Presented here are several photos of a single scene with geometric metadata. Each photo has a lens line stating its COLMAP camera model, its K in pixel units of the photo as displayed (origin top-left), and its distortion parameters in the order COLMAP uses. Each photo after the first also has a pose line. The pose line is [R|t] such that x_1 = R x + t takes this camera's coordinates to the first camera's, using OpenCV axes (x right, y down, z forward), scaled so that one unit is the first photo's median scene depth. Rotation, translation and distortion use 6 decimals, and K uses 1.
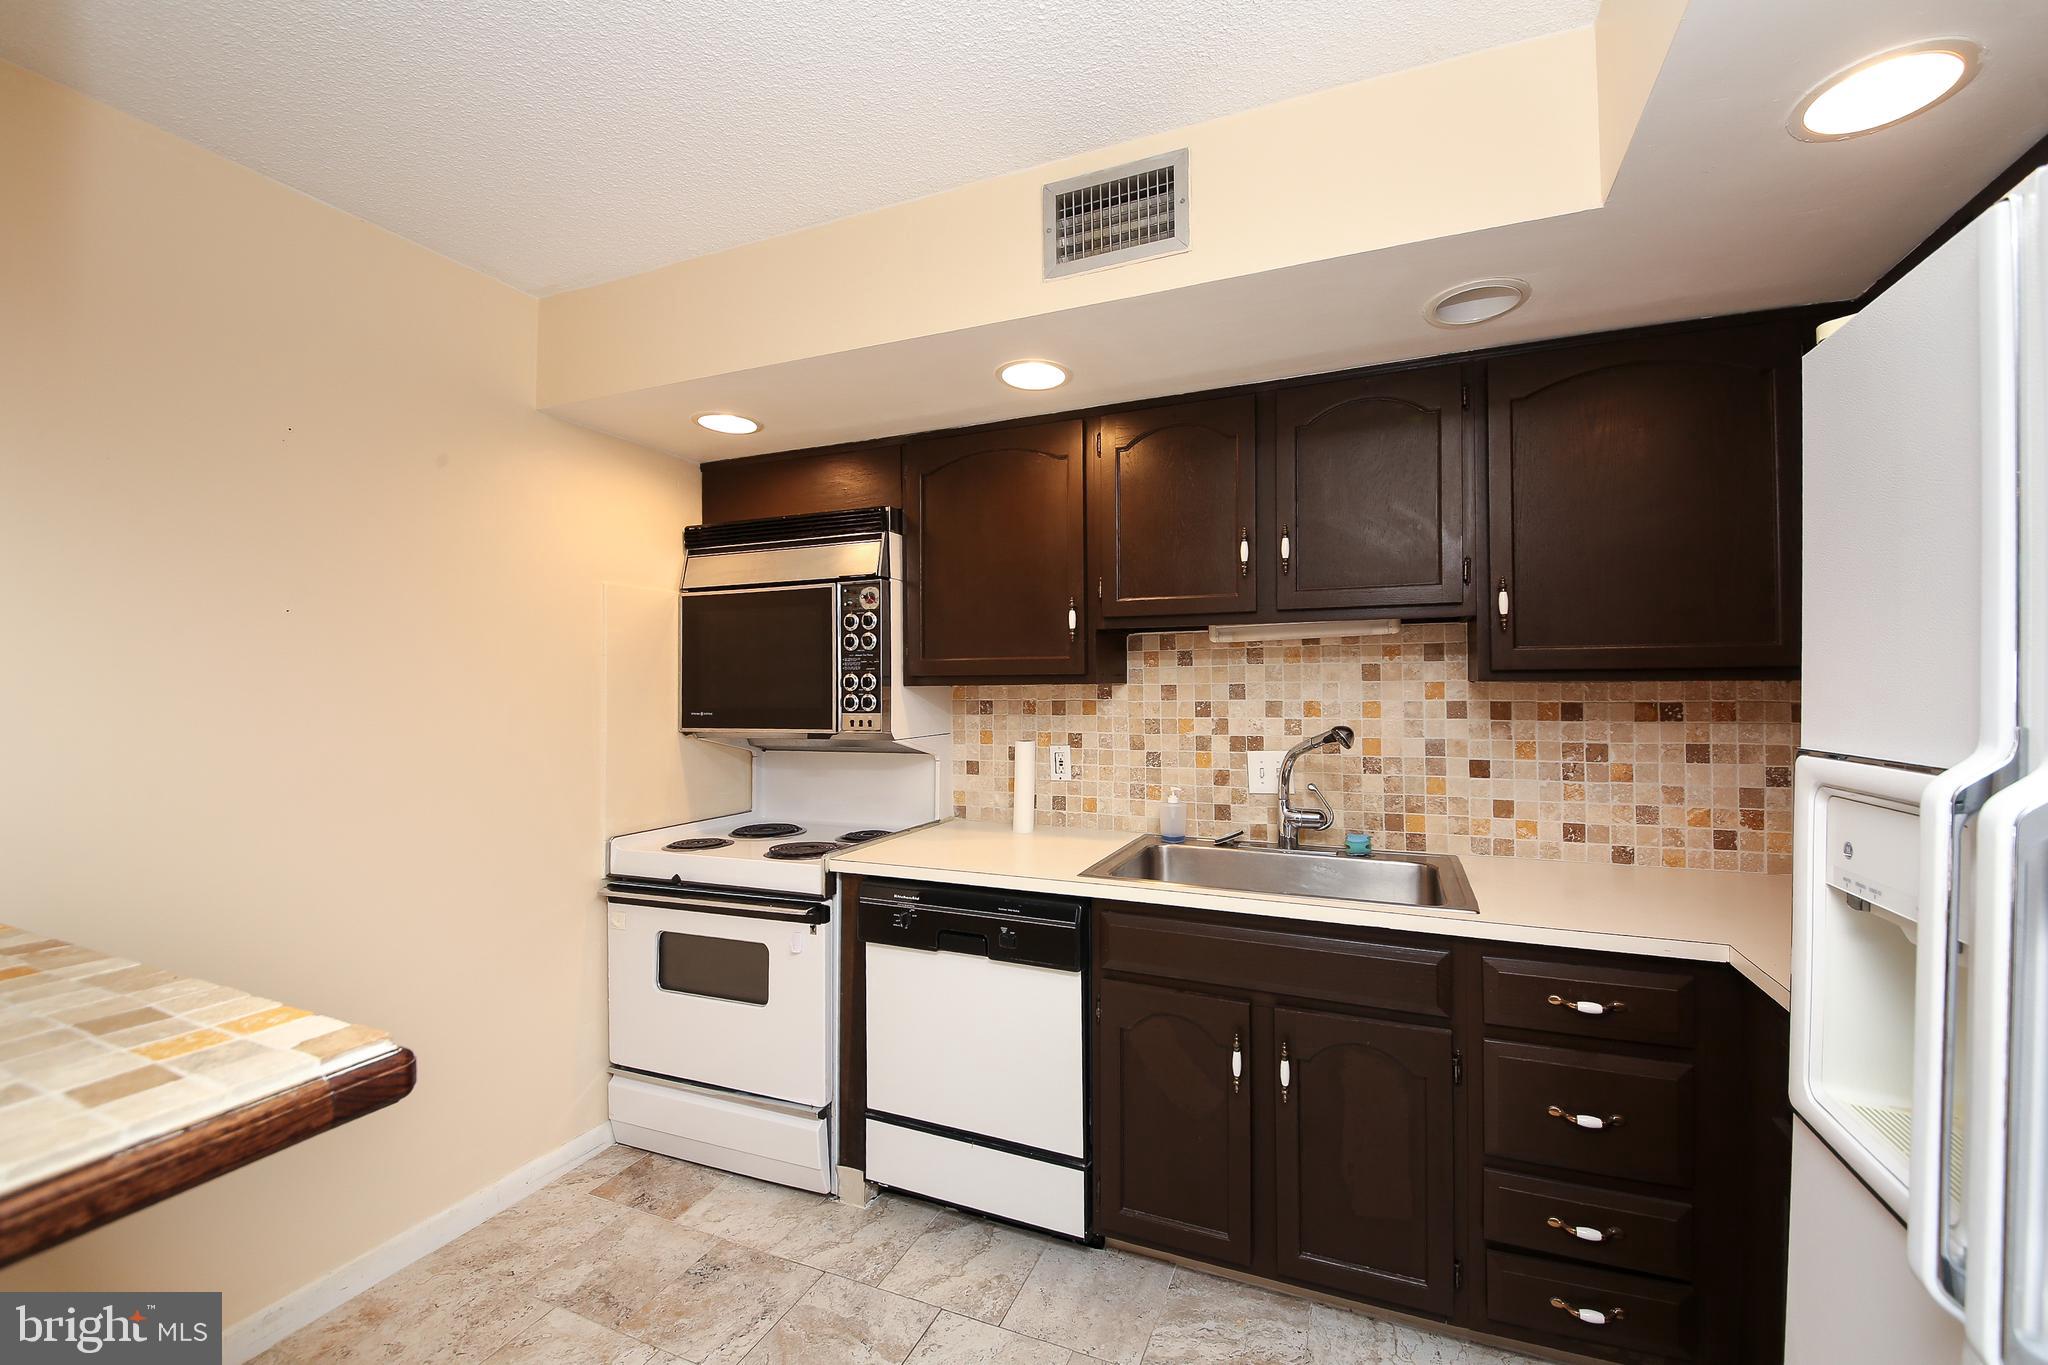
lens RADIAL K [[780.4, 0, 1024.0], [0, 780.4, 682.5], [0, 0, 1]] dist [-0.000066, -0.000192]
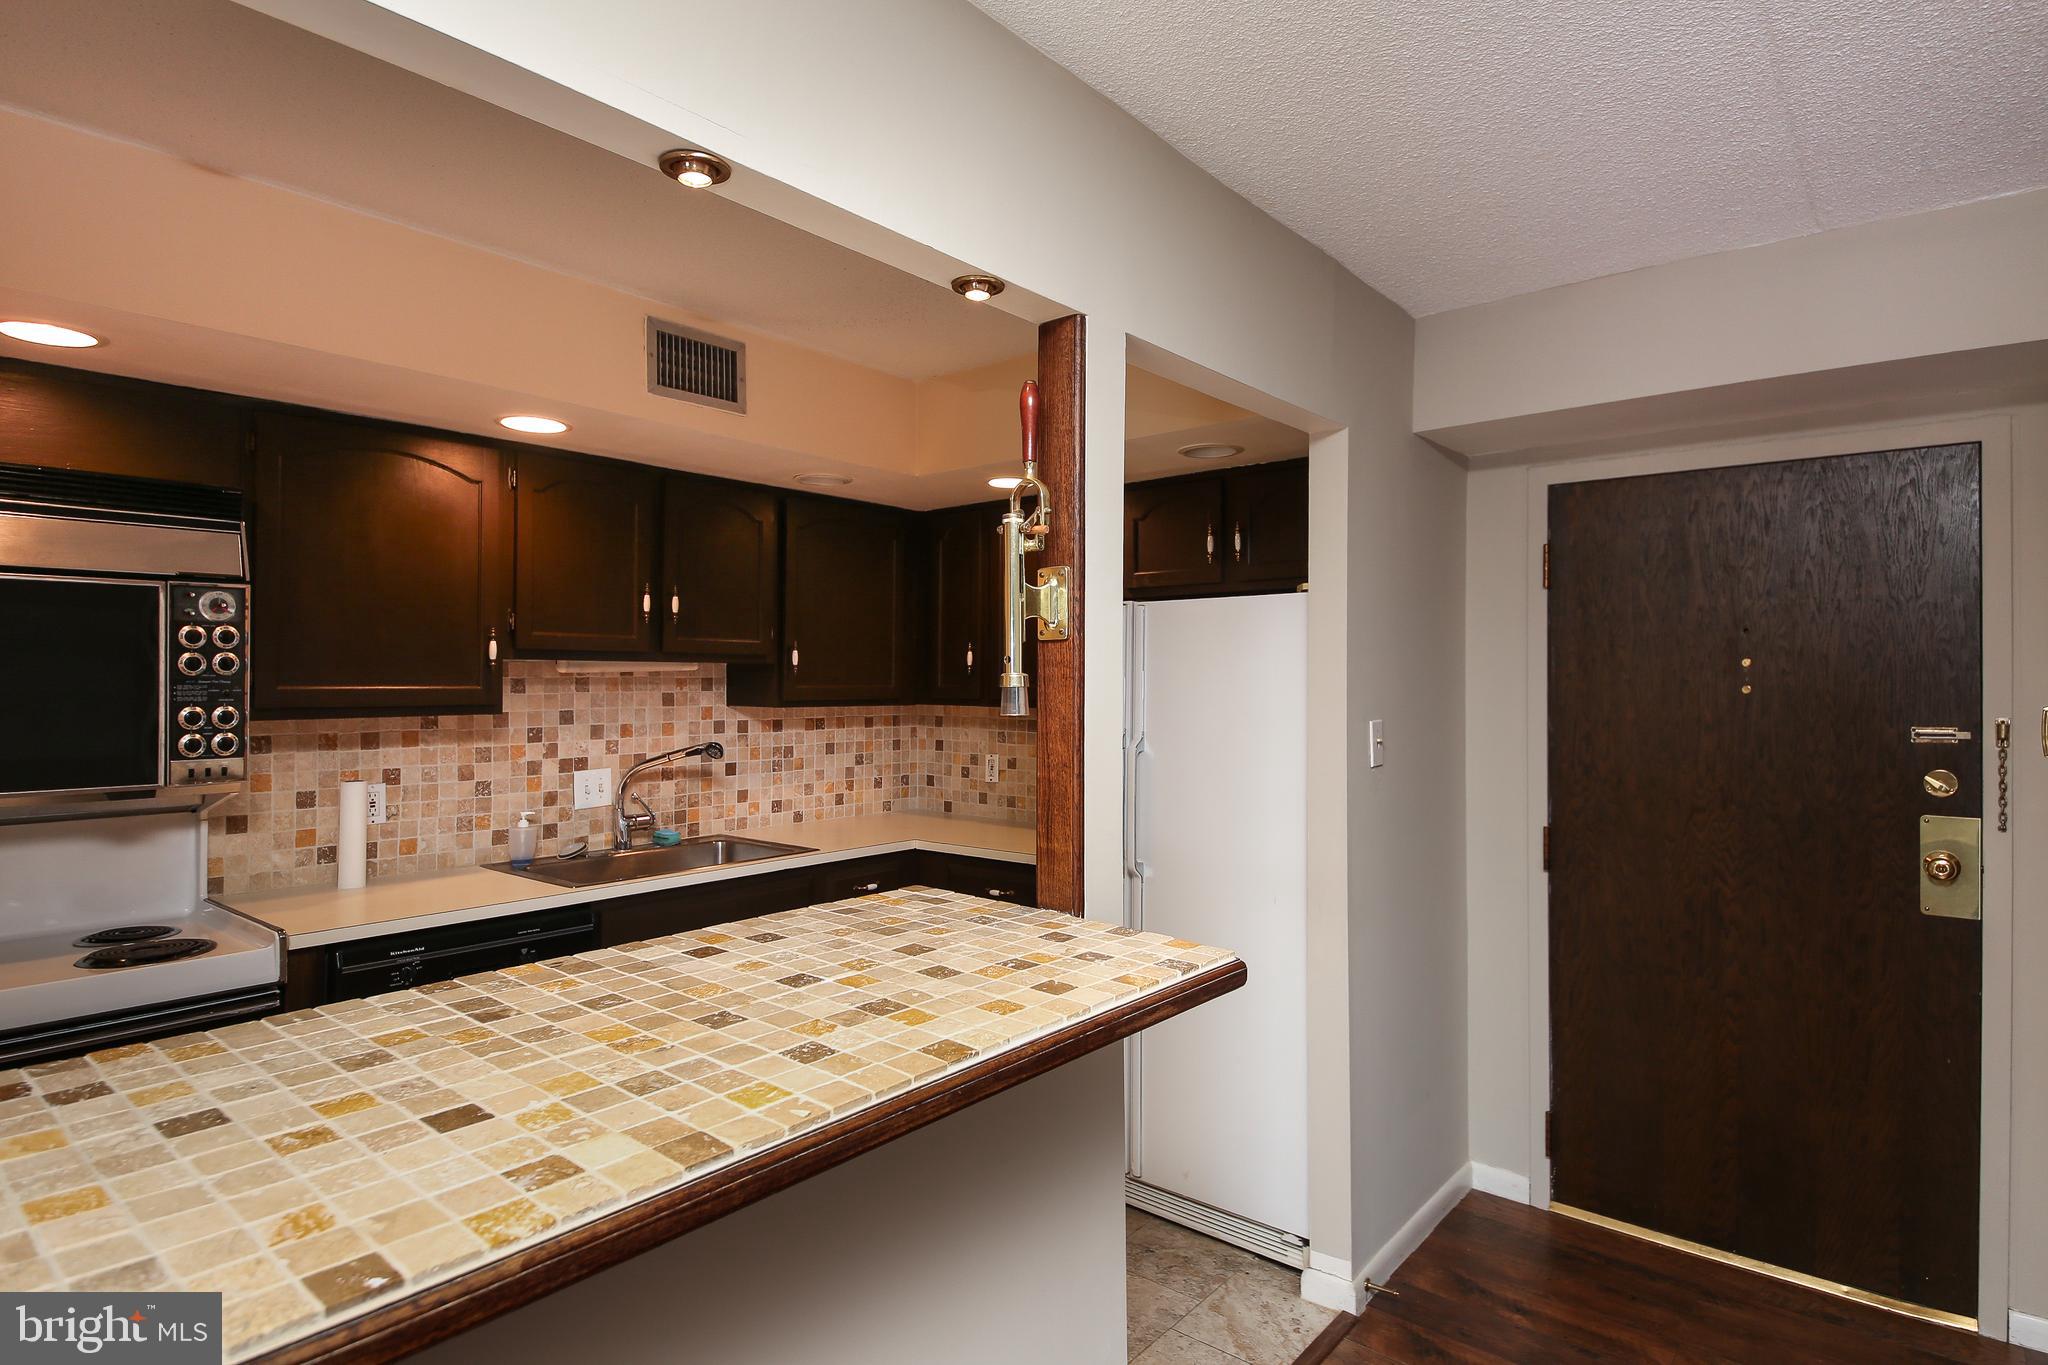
lens RADIAL K [[1103.8, 0, 1024.0], [0, 1103.8, 682.5], [0, 0, 1]] dist [-0.001200, -0.000586]
pose [[0.296710, 0.004741, 0.954956, -1.020299], [-0.000051, 0.999988, -0.004949, -0.029861], [-0.954968, 0.001419, 0.296707, -0.065894]]
